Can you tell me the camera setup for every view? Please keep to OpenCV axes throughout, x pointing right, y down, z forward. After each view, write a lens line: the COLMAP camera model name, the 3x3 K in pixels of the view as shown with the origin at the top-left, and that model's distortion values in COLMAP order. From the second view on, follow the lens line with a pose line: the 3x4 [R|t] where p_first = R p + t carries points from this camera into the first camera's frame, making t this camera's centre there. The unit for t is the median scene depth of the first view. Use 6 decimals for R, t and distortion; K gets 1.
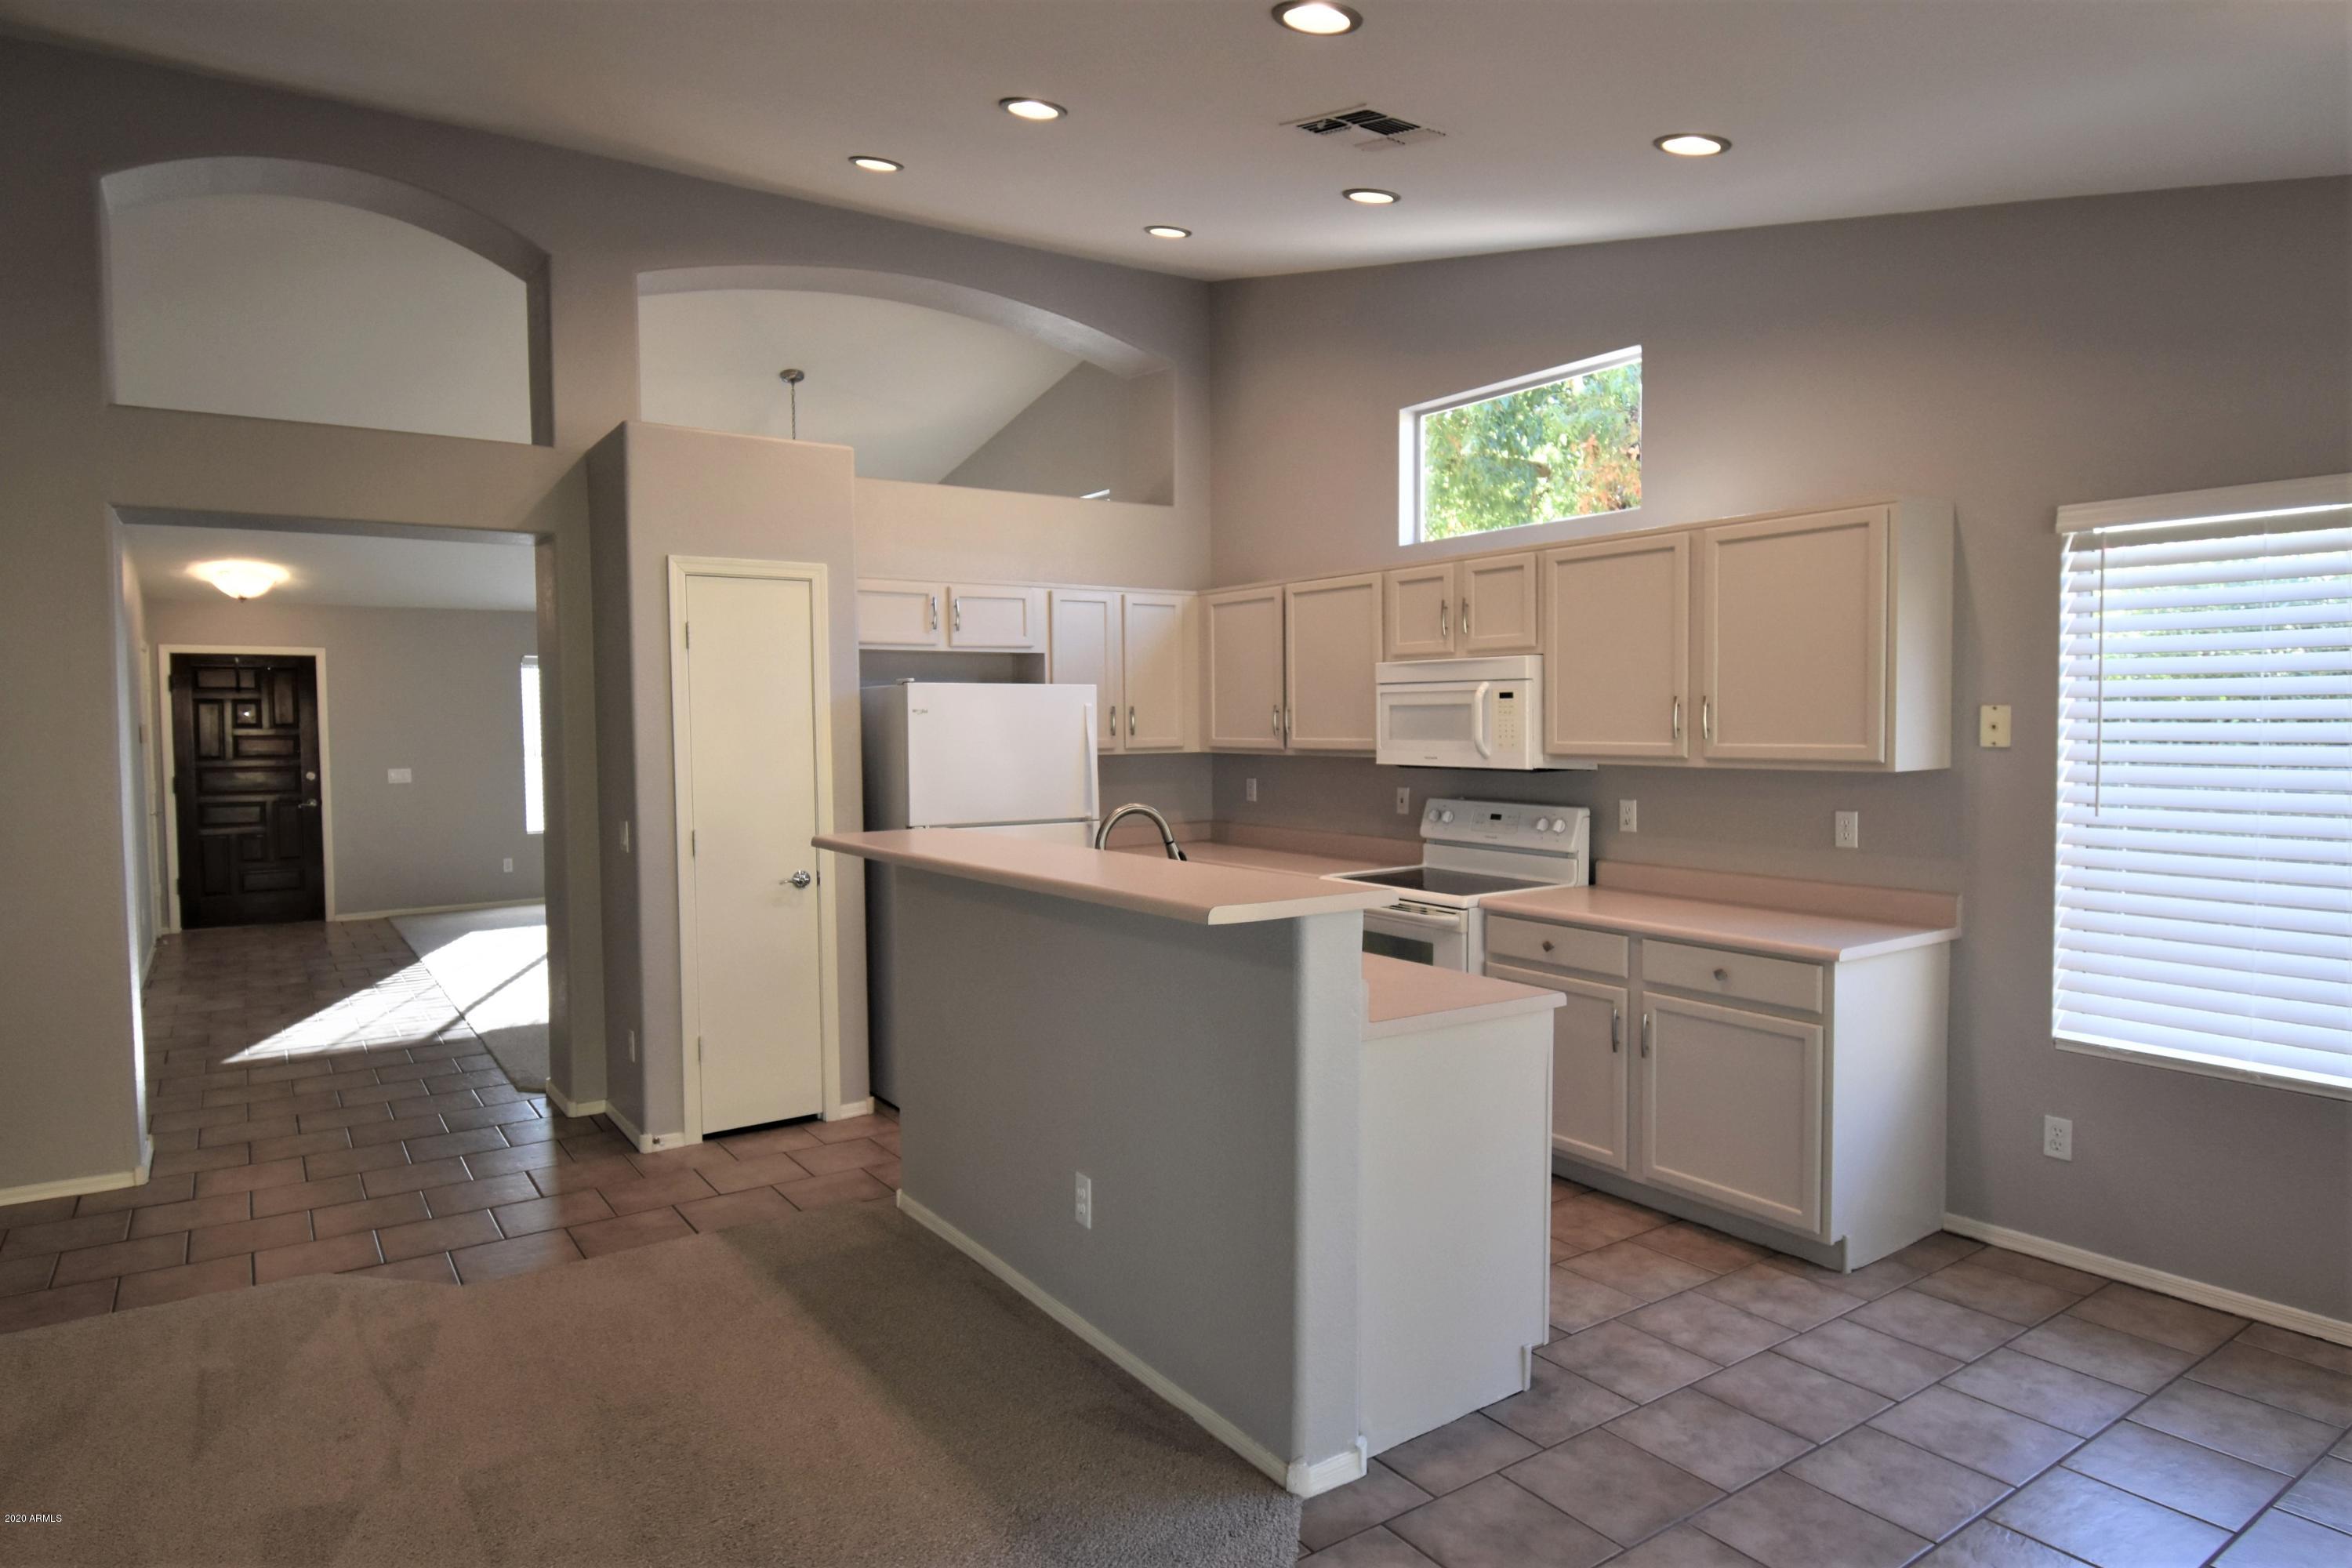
lens RADIAL K [[1362.9, 0, 1174.9], [0, 1362.9, 778.8], [0, 0, 1]] dist [0.000559, -0.001802]
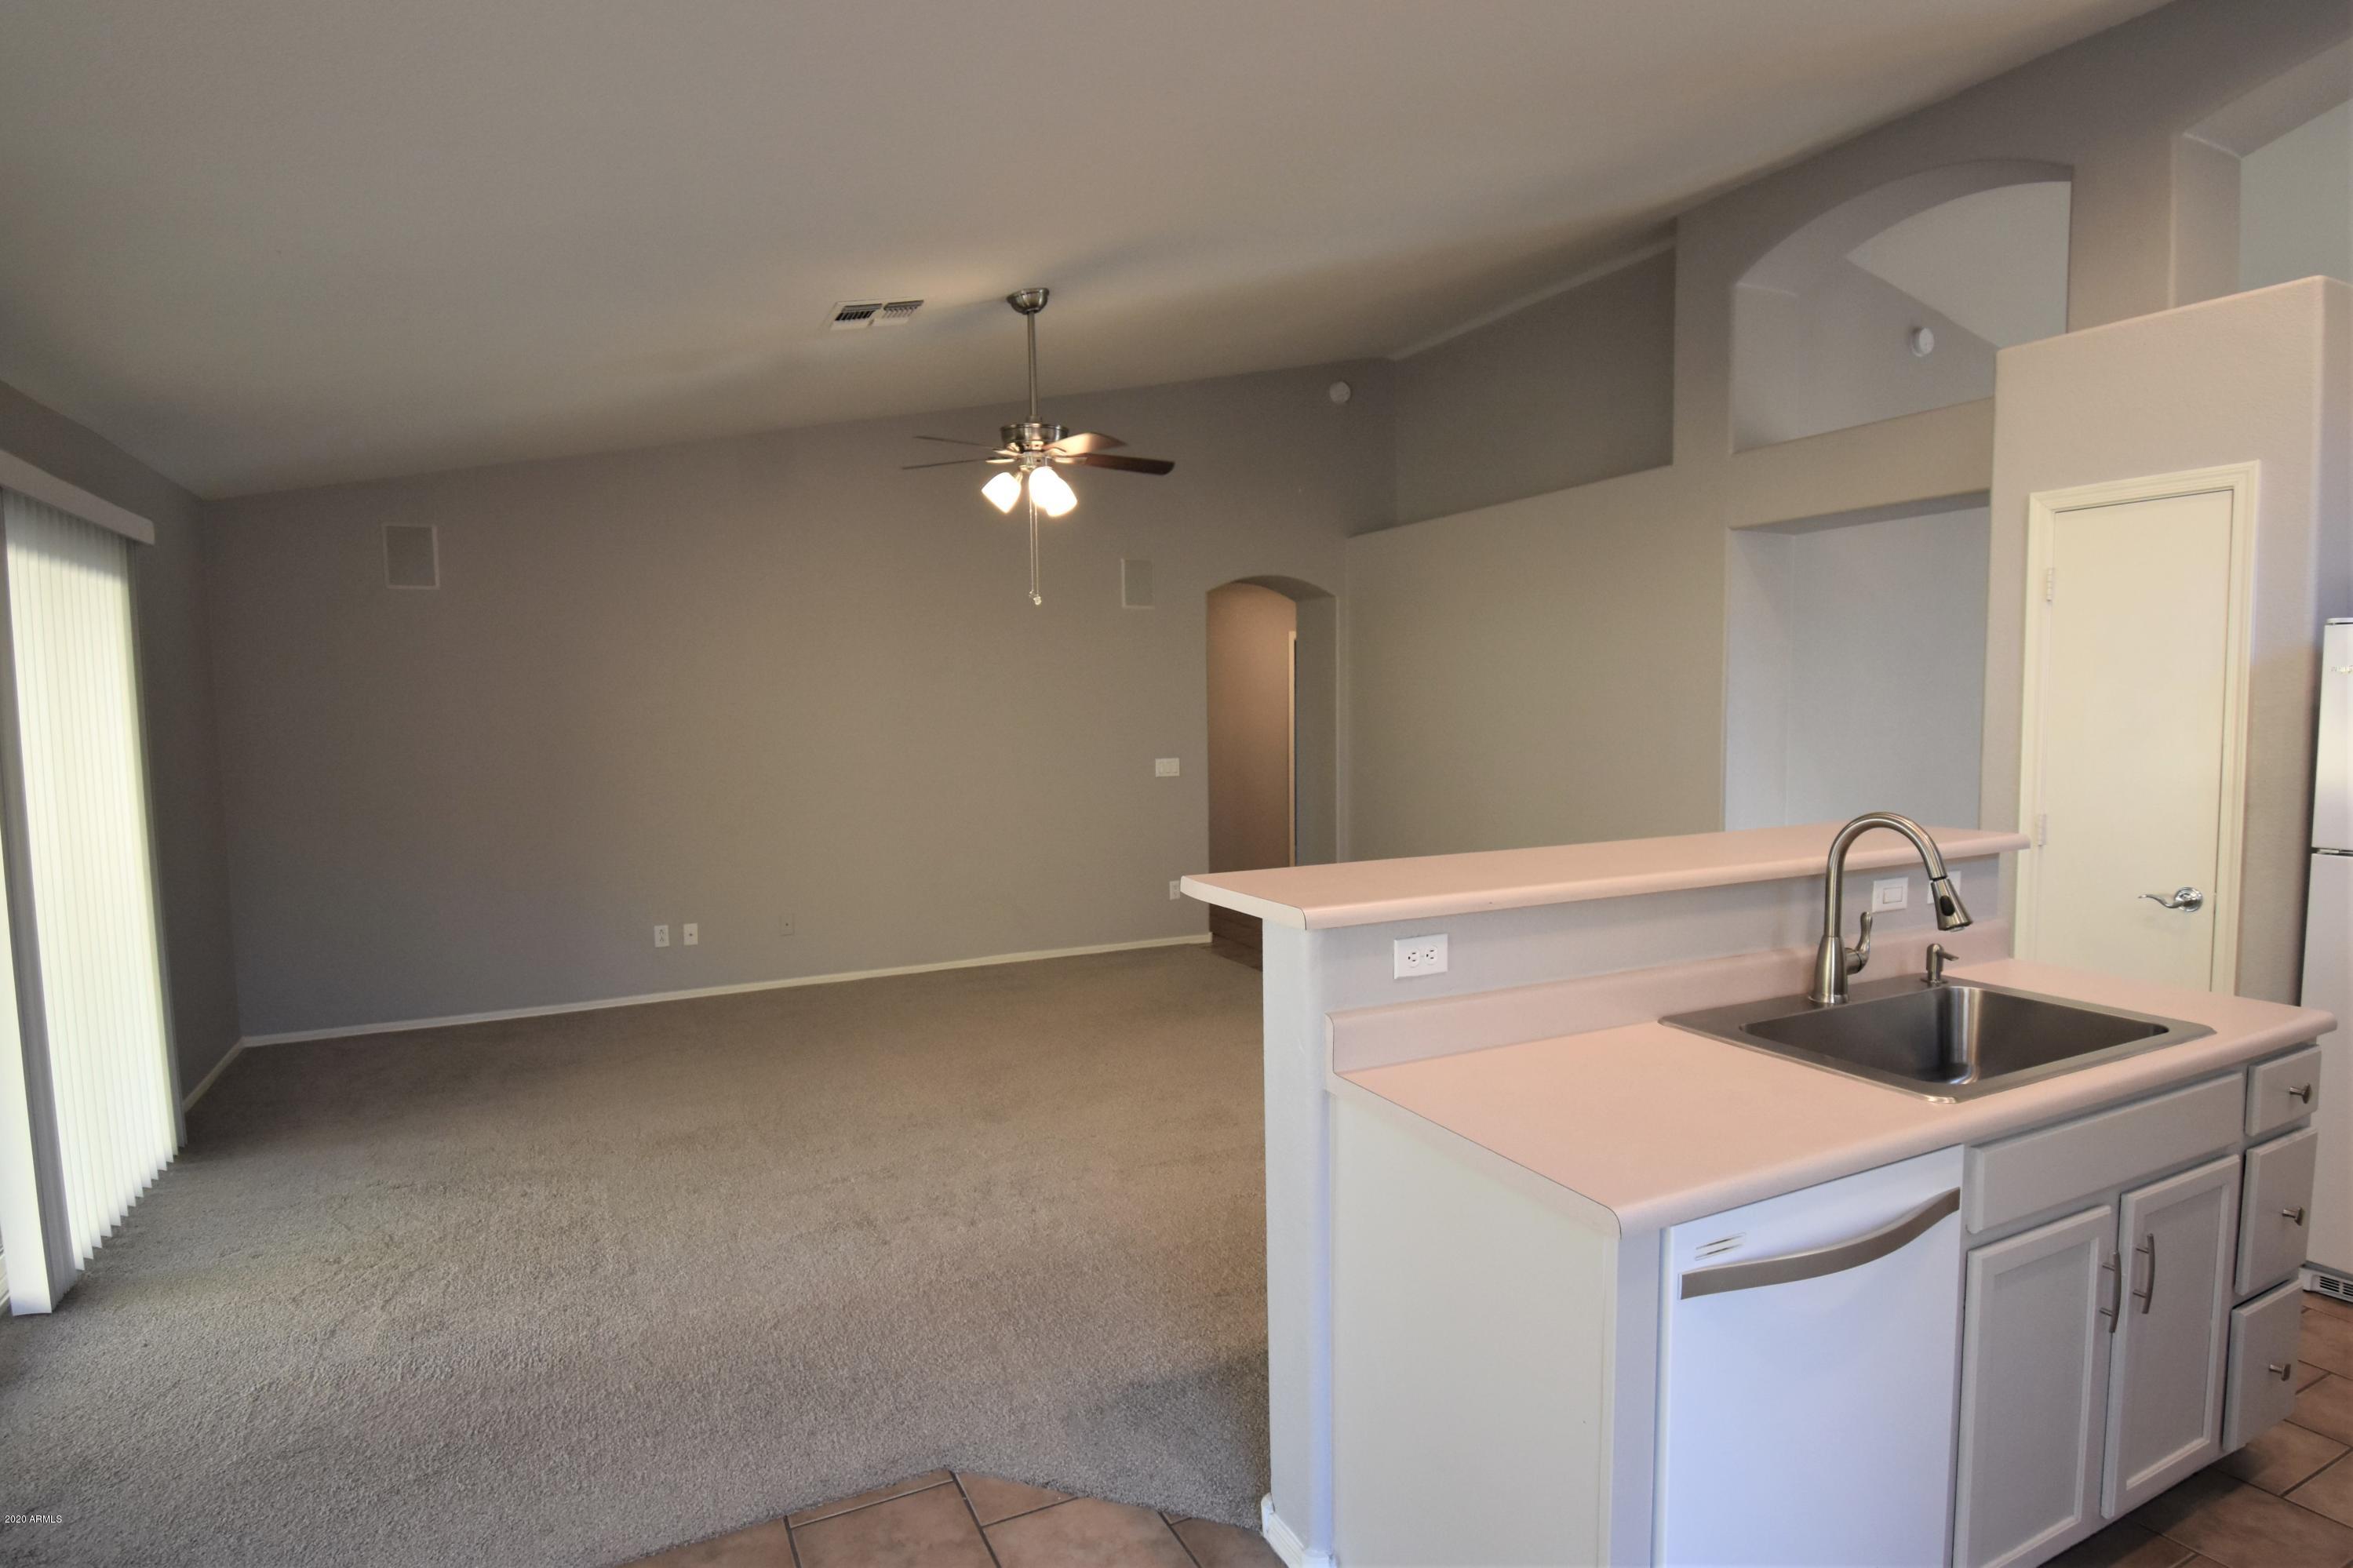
lens RADIAL K [[1235.8, 0, 1176.2], [0, 1235.8, 806.7], [0, 0, 1]] dist [0.018470, -0.000214]
pose [[-0.130064, 0.093881, -0.987051, 0.486325], [-0.030331, 0.994665, 0.098601, -0.027863], [0.991042, 0.042762, -0.126522, 0.561507]]
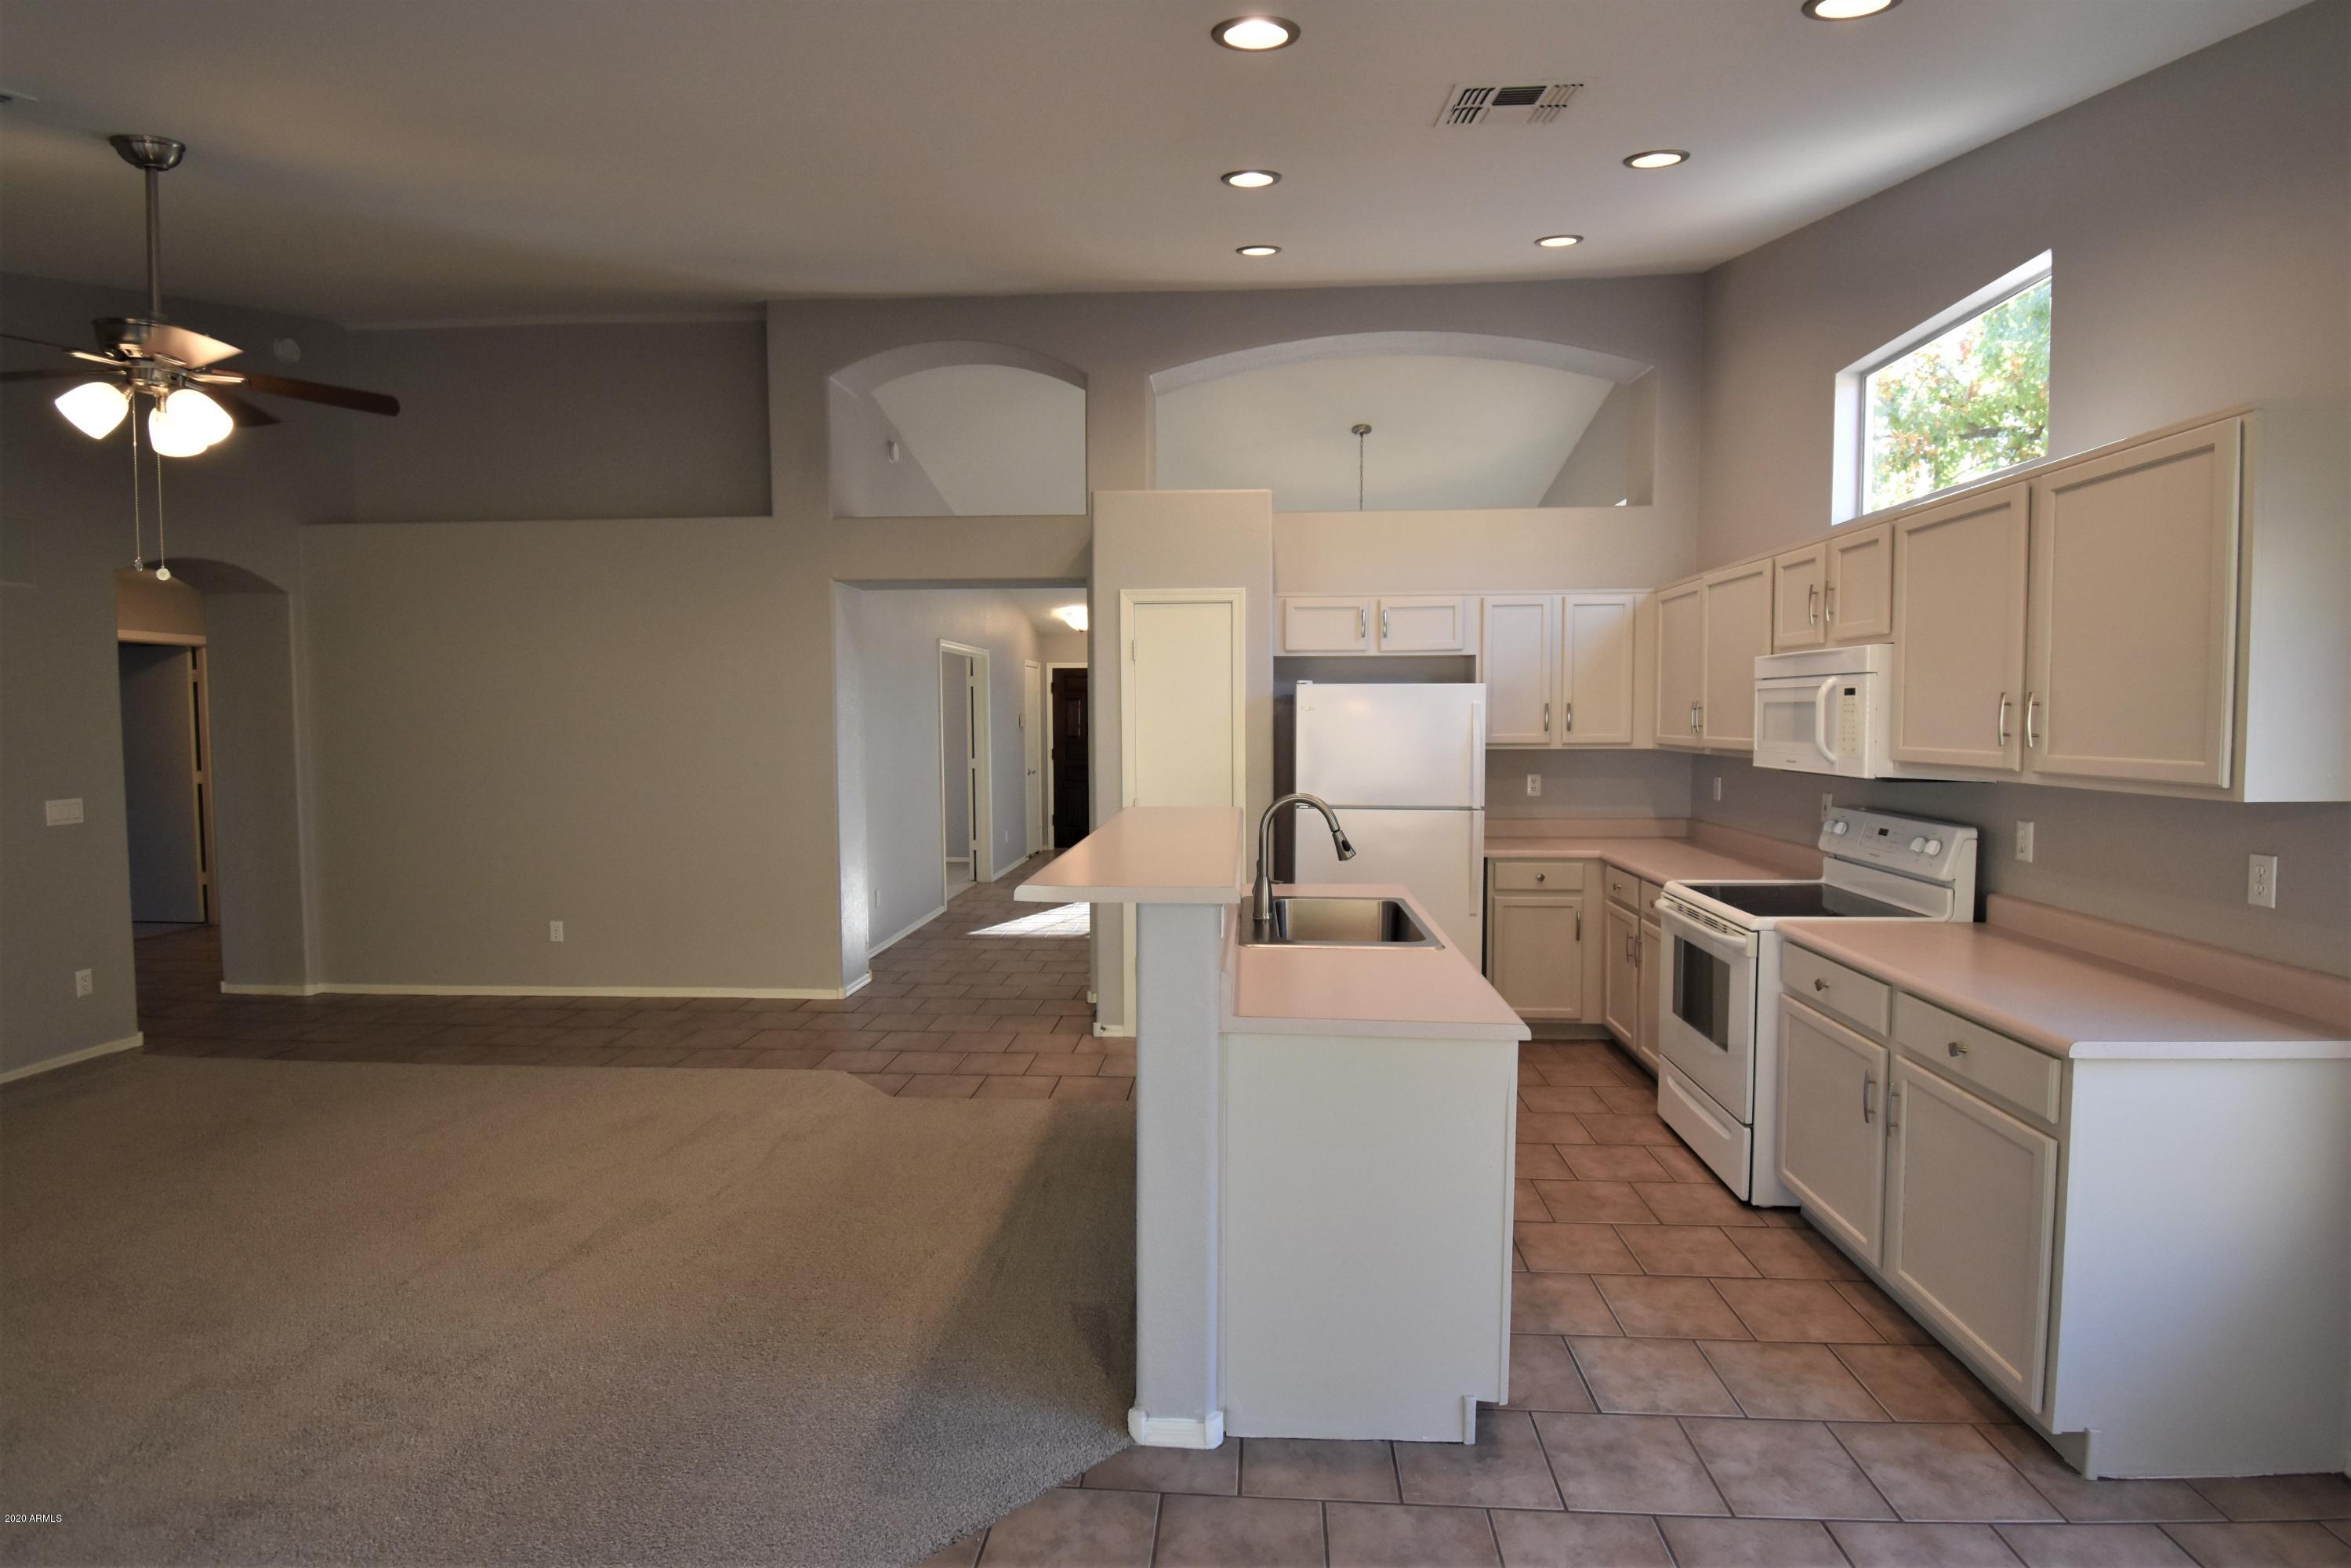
lens RADIAL K [[1129.8, 0, 1183.4], [0, 1129.8, 781.1], [0, 0, 1]] dist [0.024769, -0.030125]
pose [[0.790266, 0.042629, -0.611279, 0.348295], [-0.032329, 0.999088, 0.027879, -0.010946], [0.611910, -0.002269, 0.790924, 0.169109]]
